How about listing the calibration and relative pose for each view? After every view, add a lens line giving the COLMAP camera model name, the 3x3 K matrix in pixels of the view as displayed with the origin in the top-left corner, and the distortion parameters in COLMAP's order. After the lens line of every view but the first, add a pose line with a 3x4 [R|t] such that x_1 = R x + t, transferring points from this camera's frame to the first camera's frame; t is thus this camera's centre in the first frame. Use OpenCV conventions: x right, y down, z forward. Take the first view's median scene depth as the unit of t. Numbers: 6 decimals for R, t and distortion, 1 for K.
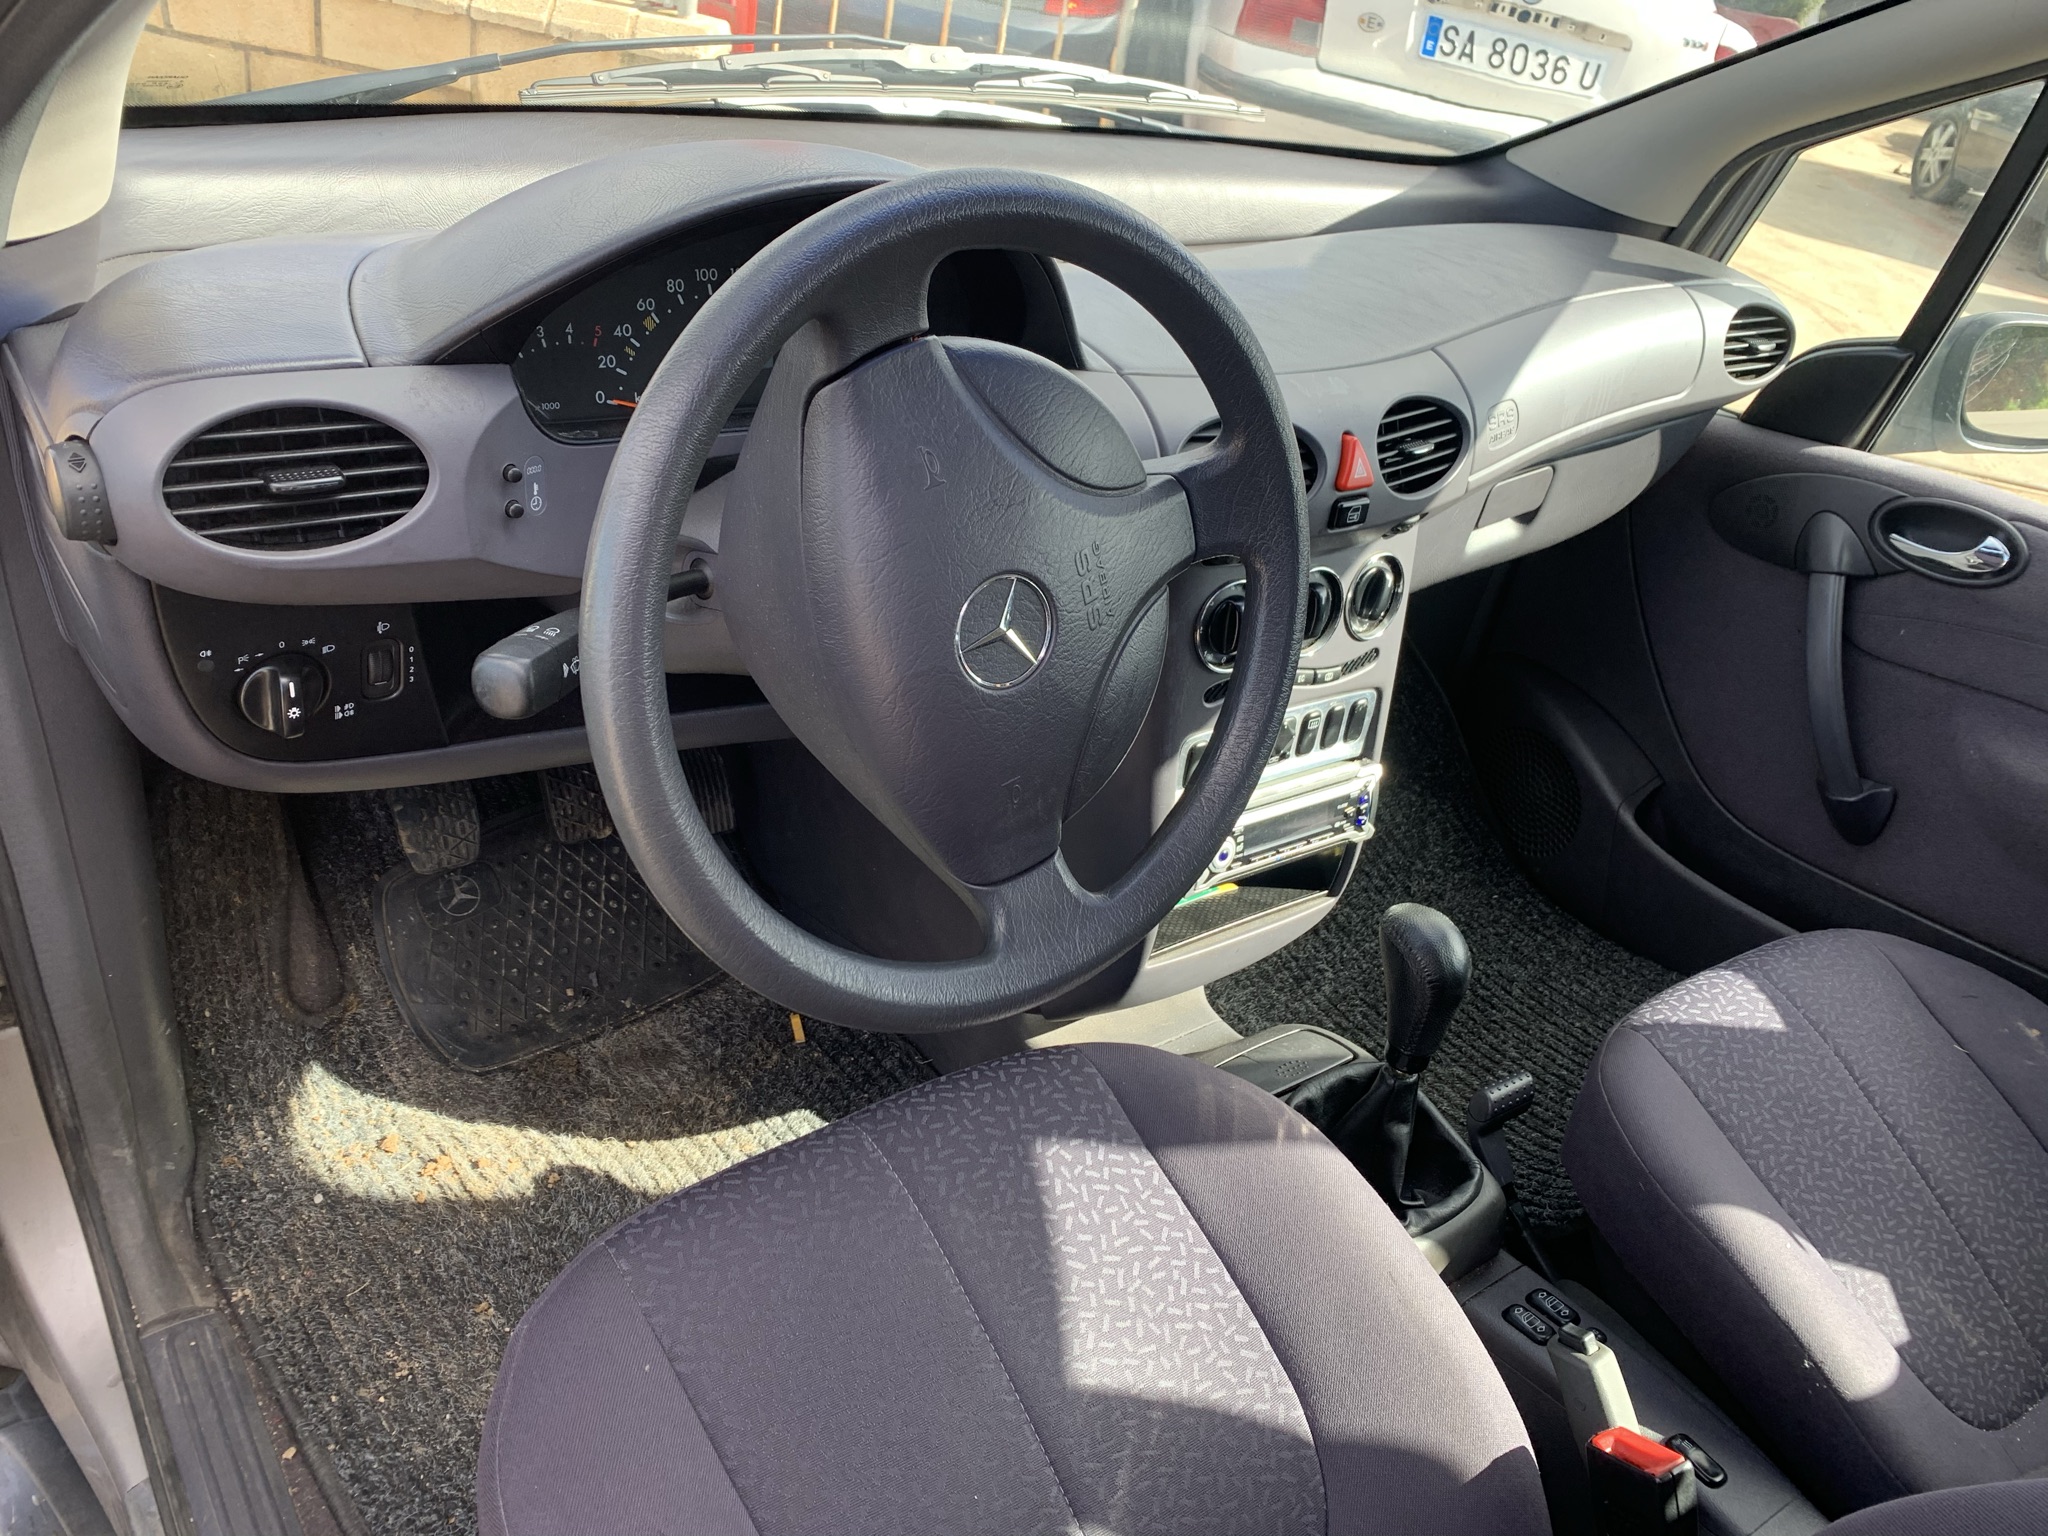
lens RADIAL K [[1550.7, 0, 1024.0], [0, 1550.7, 768.0], [0, 0, 1]] dist [-0.001982, 0.008547]
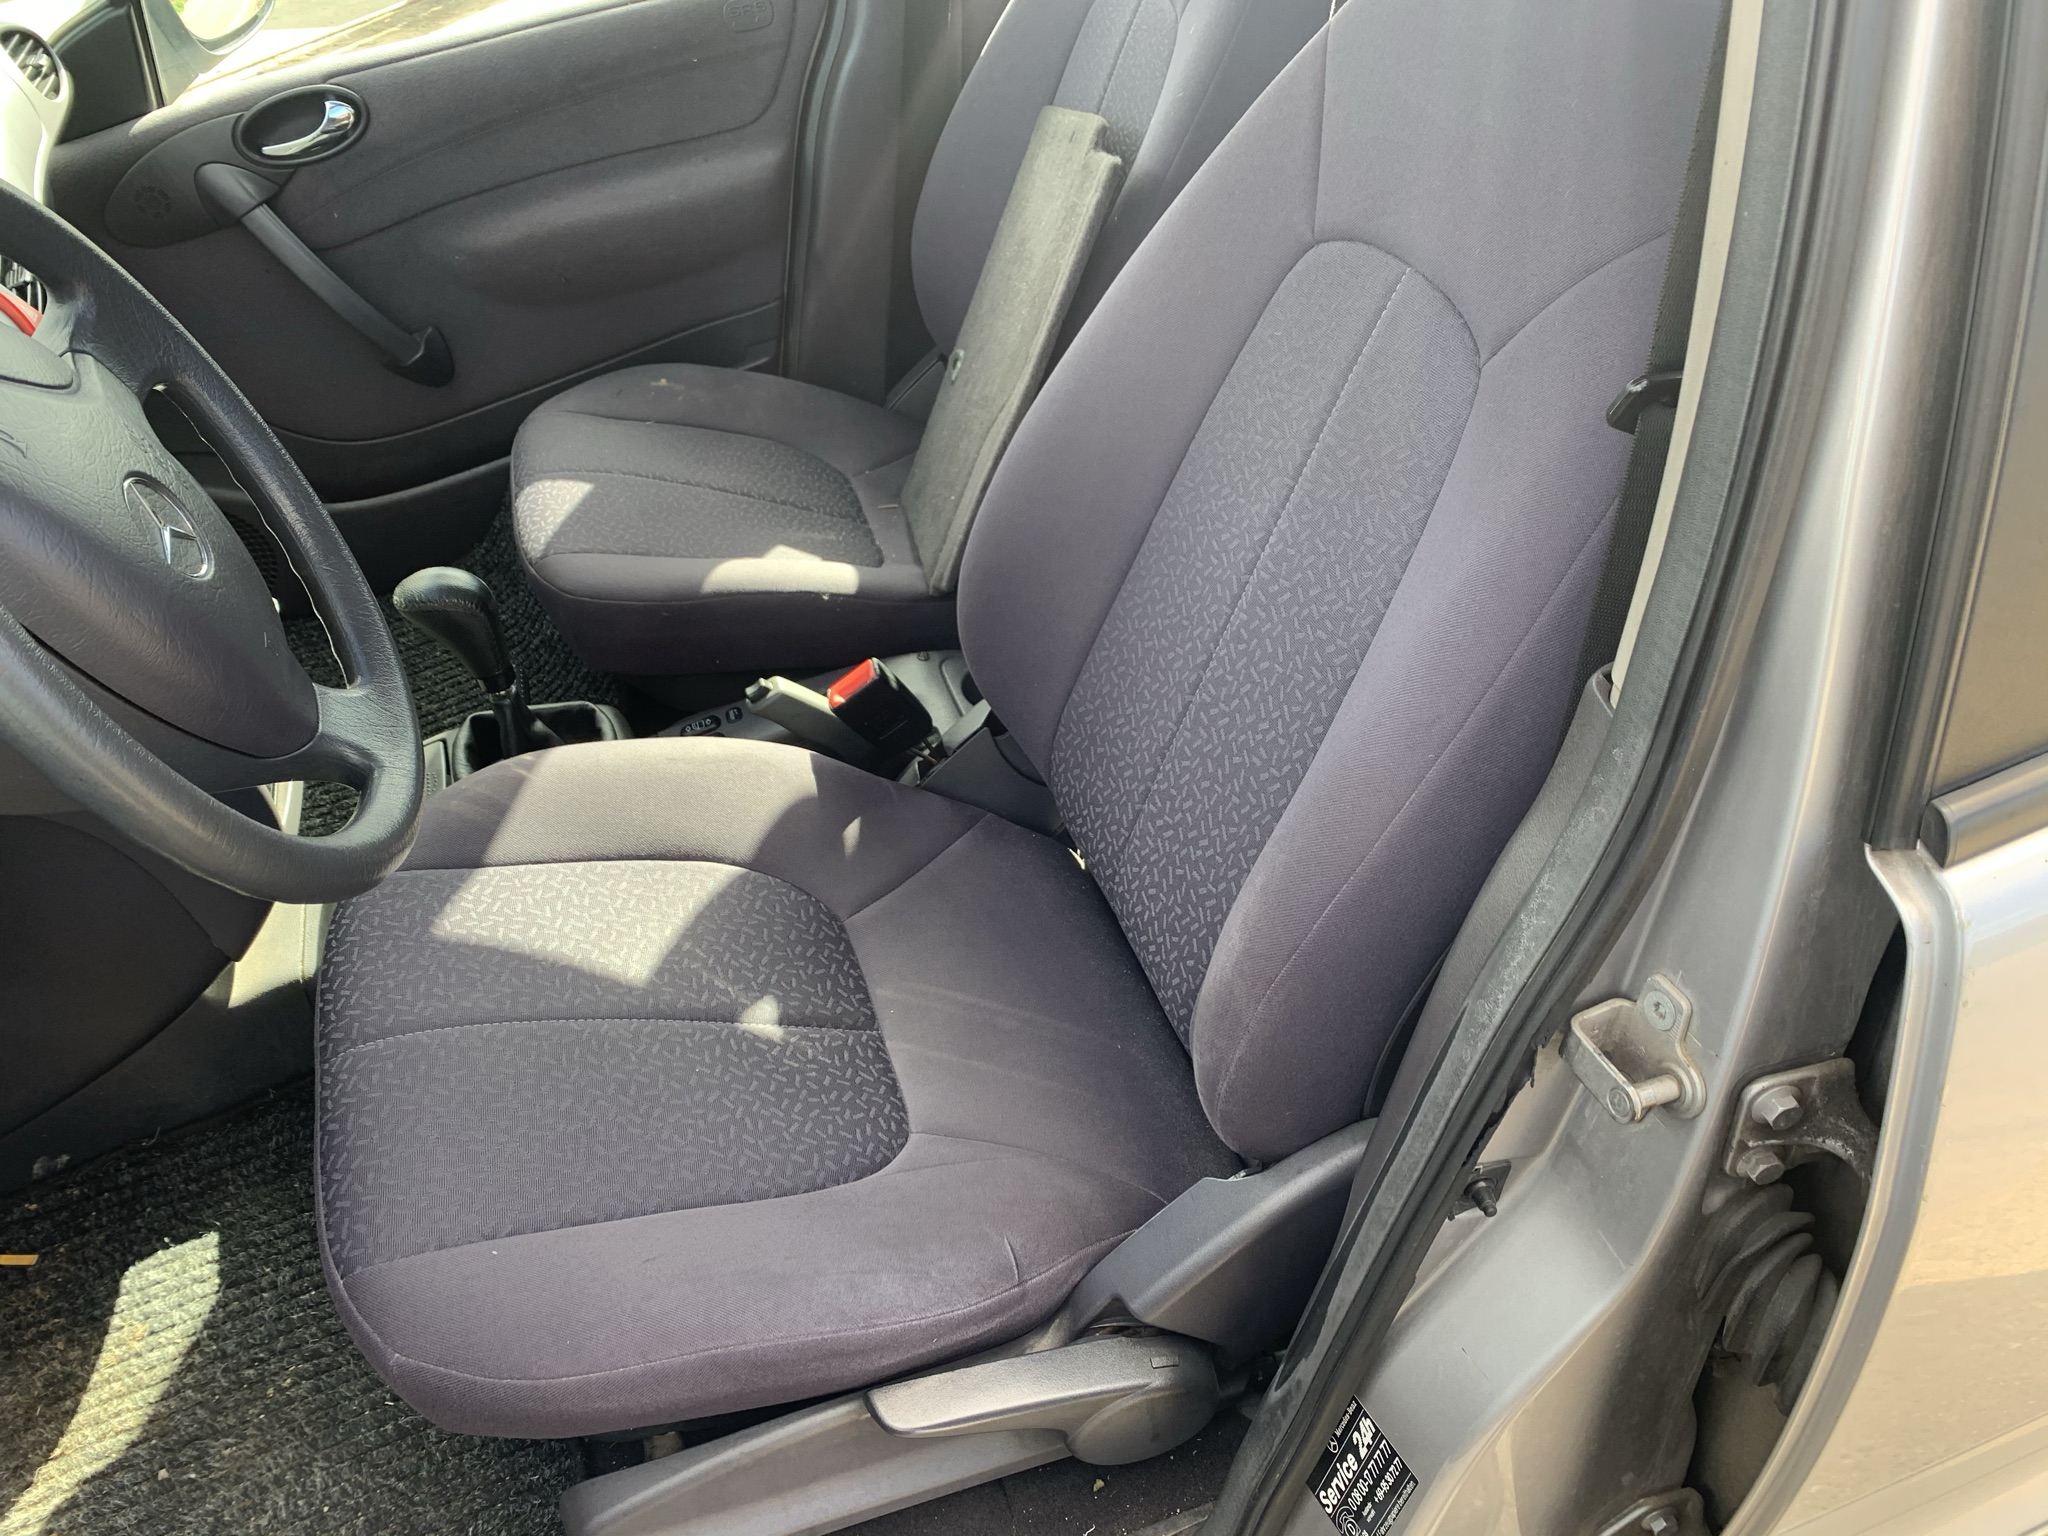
lens RADIAL K [[1532.9, 0, 1024.0], [0, 1532.9, 768.0], [0, 0, 1]] dist [-0.045396, 0.037679]
pose [[0.308434, -0.755395, 0.578141, -0.298896], [0.623992, 0.619405, 0.476415, -0.063076], [-0.717985, 0.213812, 0.662406, -0.032244]]
